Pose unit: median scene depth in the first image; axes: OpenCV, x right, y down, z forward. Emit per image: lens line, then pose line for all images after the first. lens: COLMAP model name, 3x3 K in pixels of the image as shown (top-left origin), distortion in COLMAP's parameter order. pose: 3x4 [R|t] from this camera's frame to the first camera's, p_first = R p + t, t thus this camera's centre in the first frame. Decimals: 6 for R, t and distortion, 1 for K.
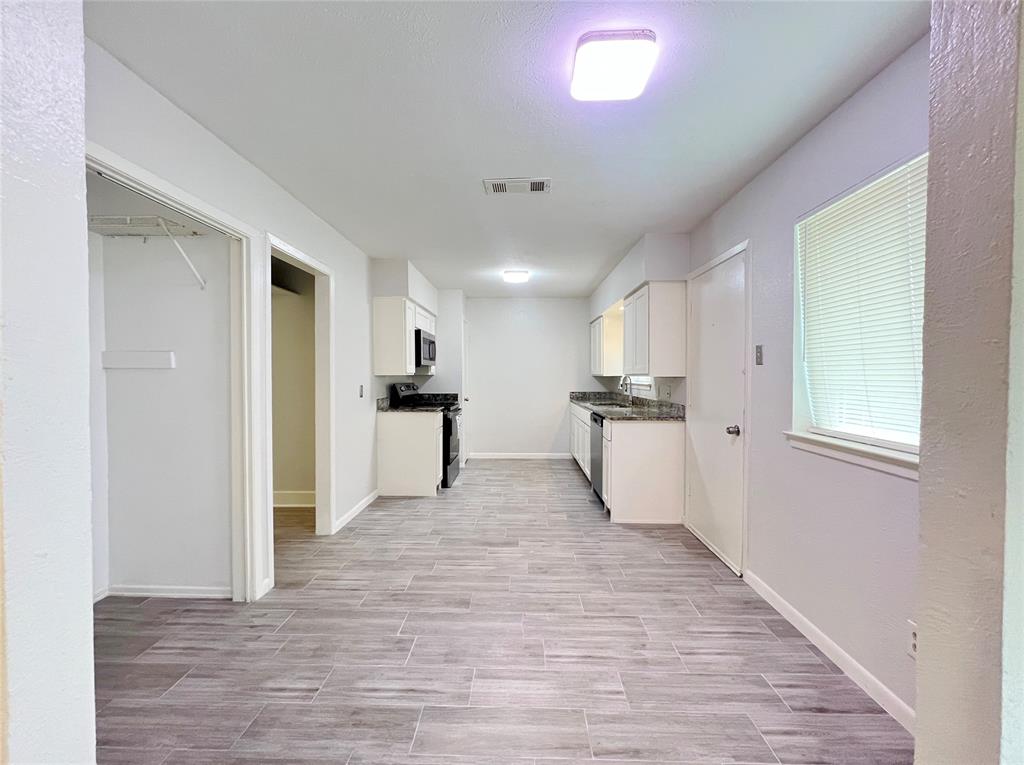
lens RADIAL K [[412.4, 0, 510.7], [0, 412.4, 383.3], [0, 0, 1]] dist [-0.004988, 0.000001]
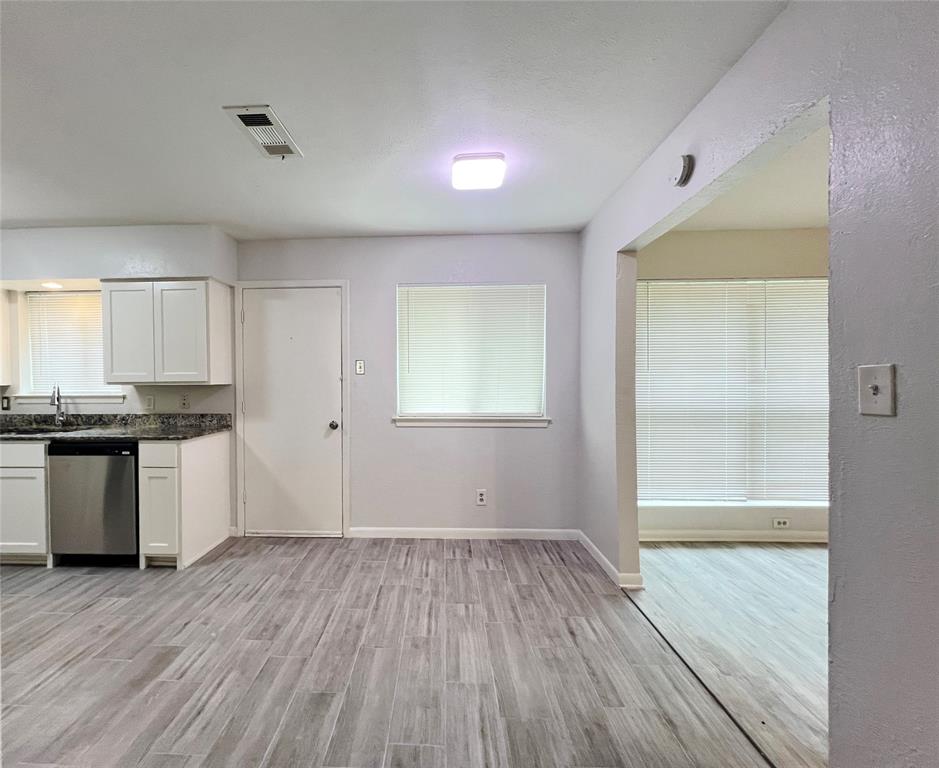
lens RADIAL K [[371.3, 0, 468.8], [0, 371.3, 381.7], [0, 0, 1]] dist [-0.000327, 0.000337]
pose [[0.011402, -0.003851, 0.999928, -0.662457], [0.025440, 0.999670, 0.003560, -0.014453], [-0.999611, 0.025398, 0.011496, 0.629756]]
